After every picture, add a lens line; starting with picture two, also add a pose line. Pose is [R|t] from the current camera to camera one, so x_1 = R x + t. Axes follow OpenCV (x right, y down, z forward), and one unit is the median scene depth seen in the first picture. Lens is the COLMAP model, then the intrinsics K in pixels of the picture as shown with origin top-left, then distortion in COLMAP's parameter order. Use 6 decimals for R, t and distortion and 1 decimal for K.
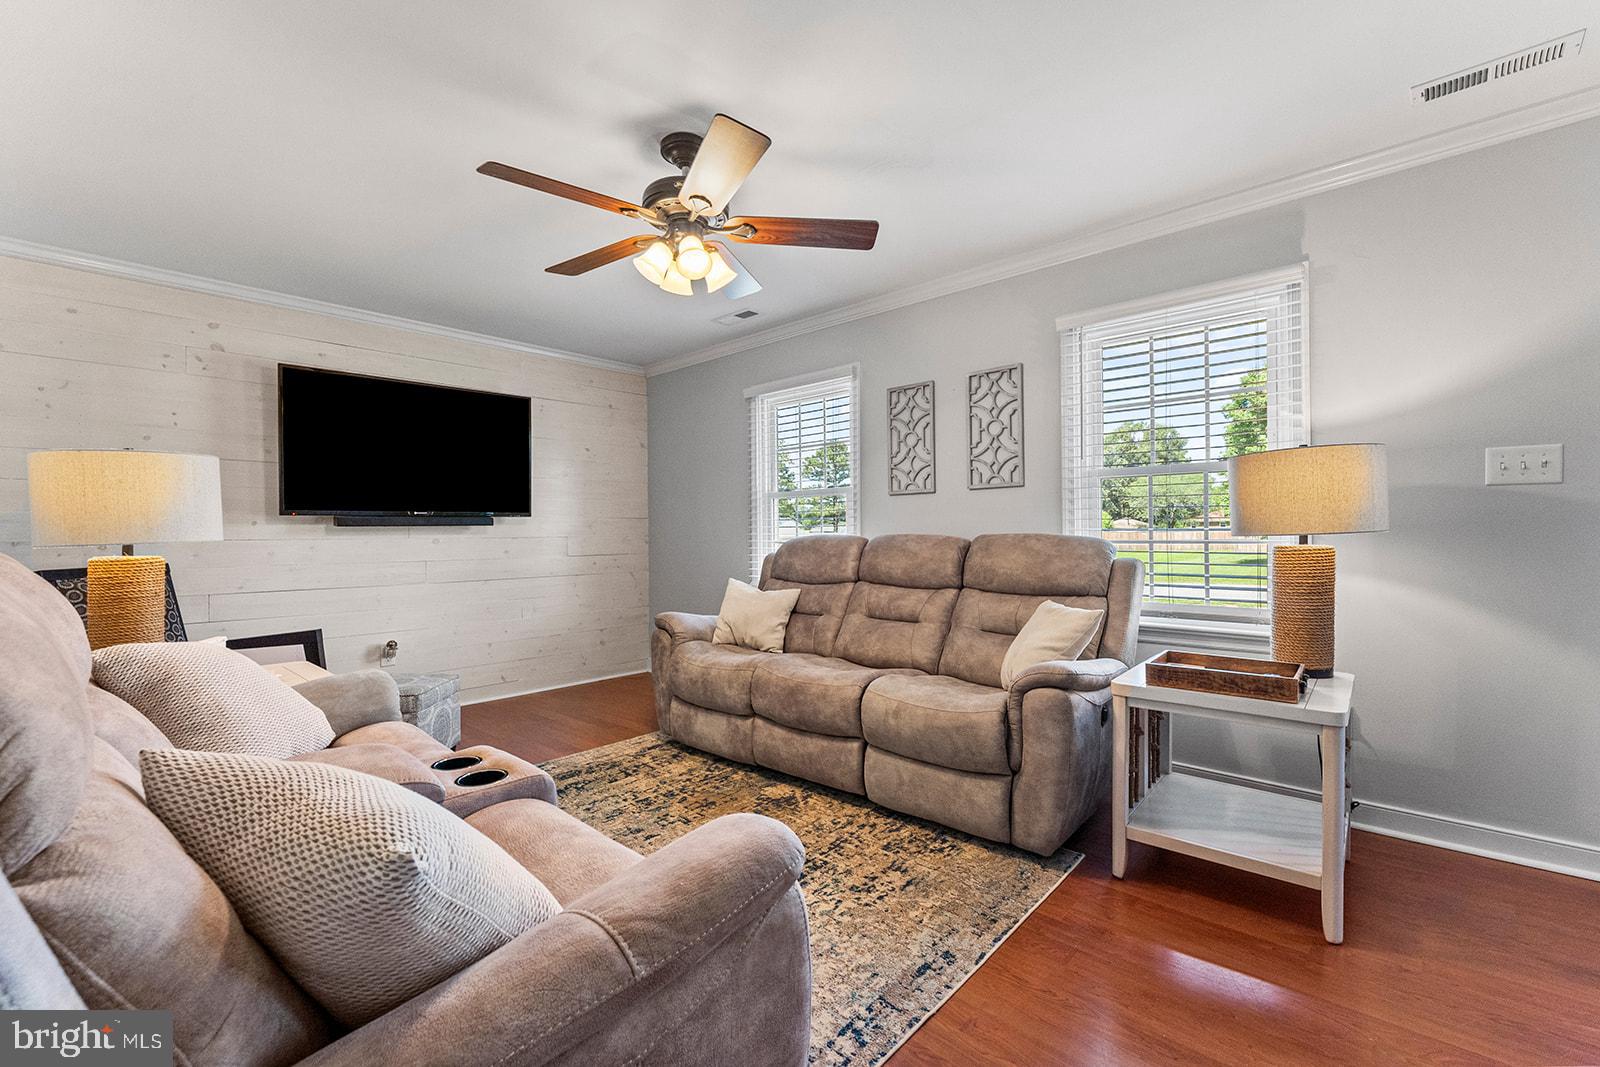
lens RADIAL K [[689.2, 0, 805.9], [0, 689.2, 533.9], [0, 0, 1]] dist [-0.000586, 0.000019]
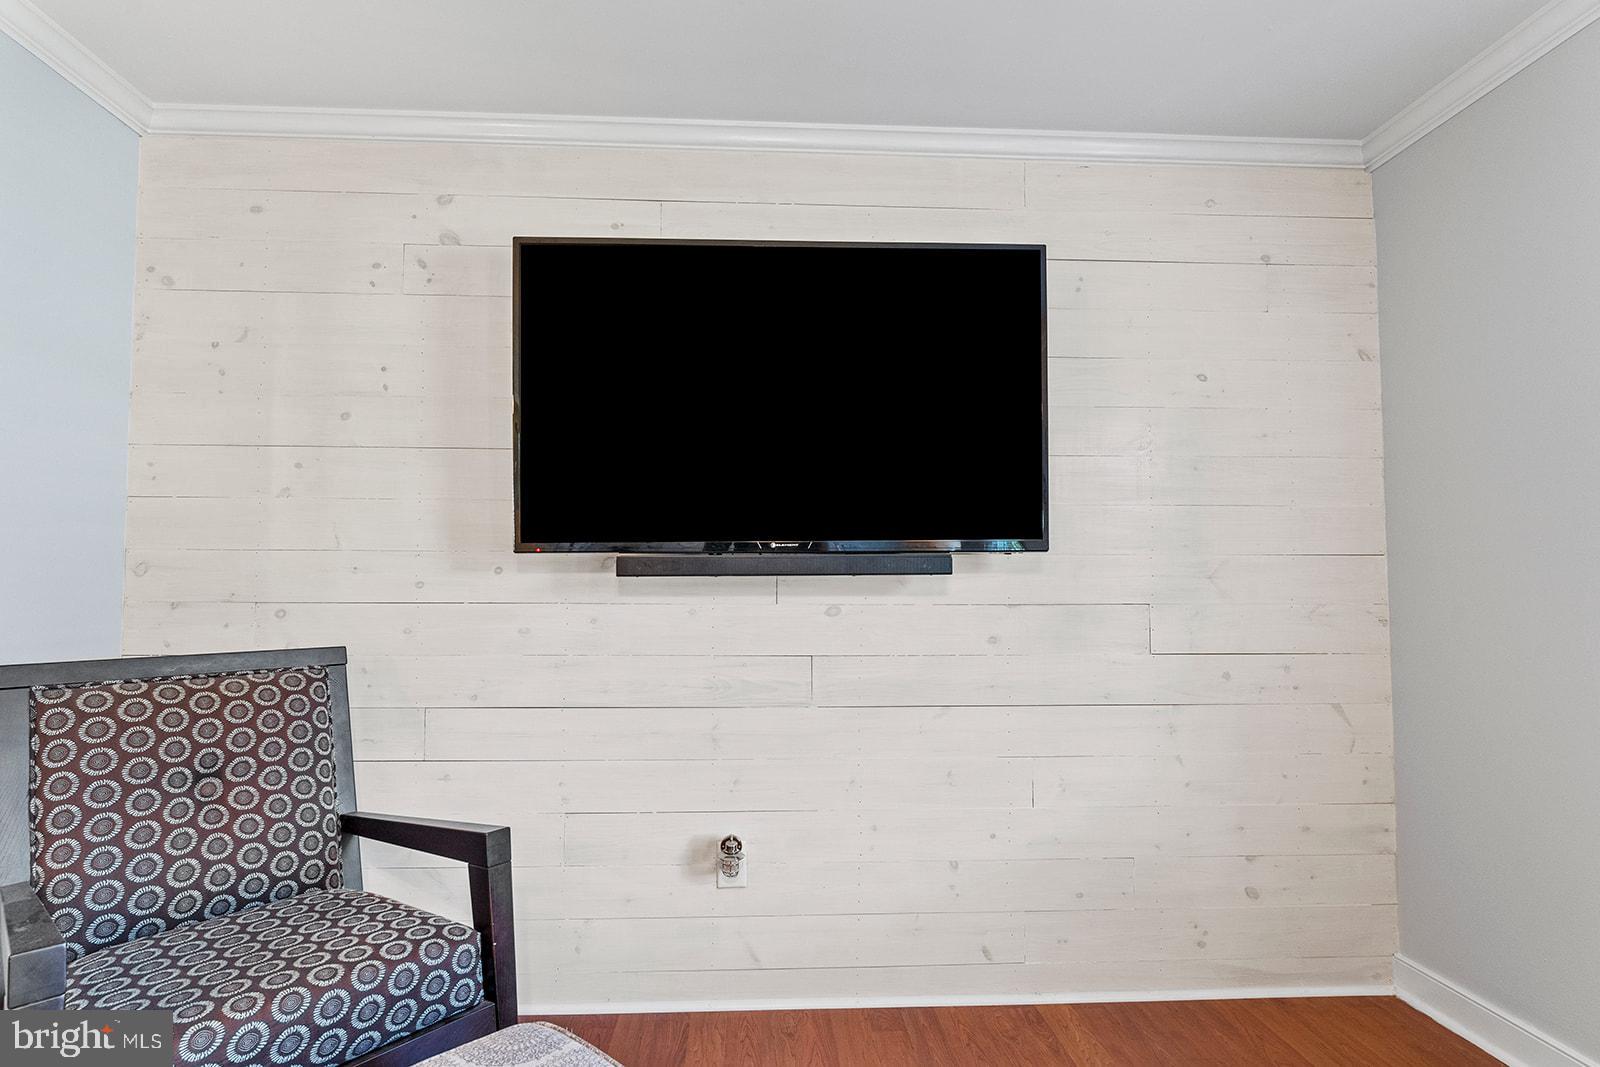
lens RADIAL K [[777.0, 0, 794.6], [0, 777.0, 553.3], [0, 0, 1]] dist [-0.000422, -0.000060]
pose [[0.707017, -0.020813, -0.706890, -0.254305], [-0.008107, 0.999263, -0.037530, -0.008762], [0.707150, 0.032265, 0.706327, 0.786541]]
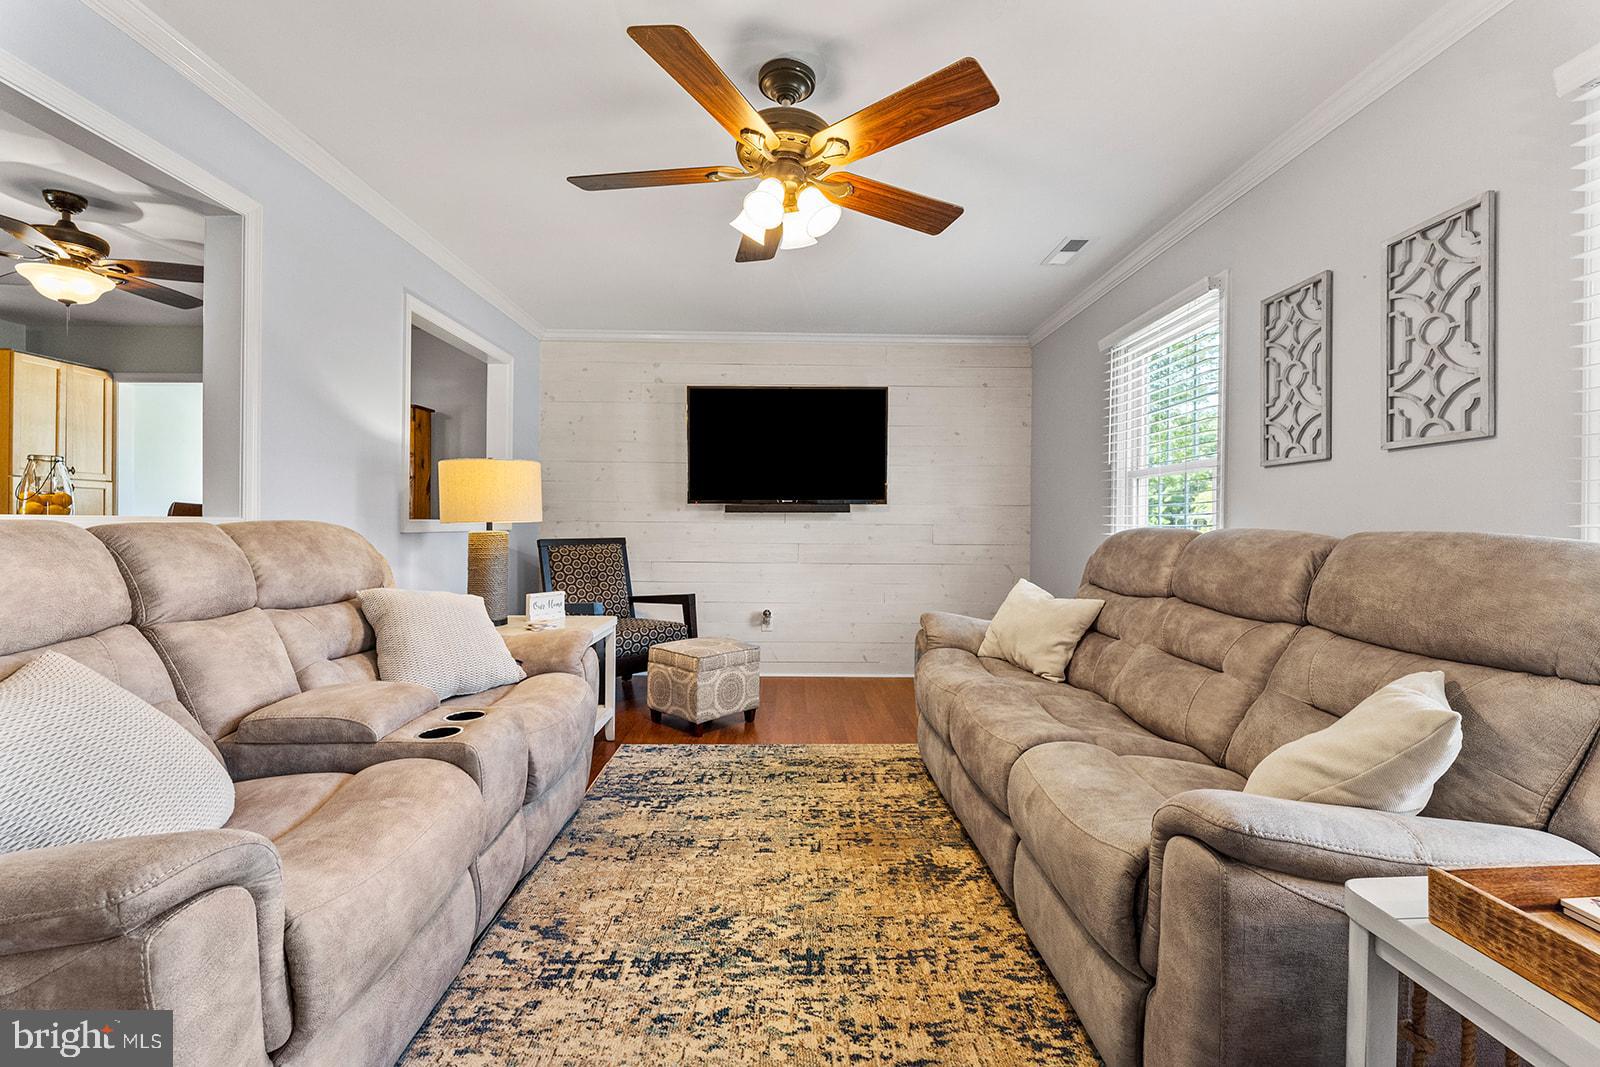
lens RADIAL K [[677.6, 0, 802.7], [0, 677.6, 525.4], [0, 0, 1]] dist [-0.001909, 0.000100]
pose [[0.684673, 0.018244, -0.728622, 0.326272], [-0.015303, 0.999826, 0.010655, -0.002894], [0.728689, 0.003855, 0.684833, 0.296808]]
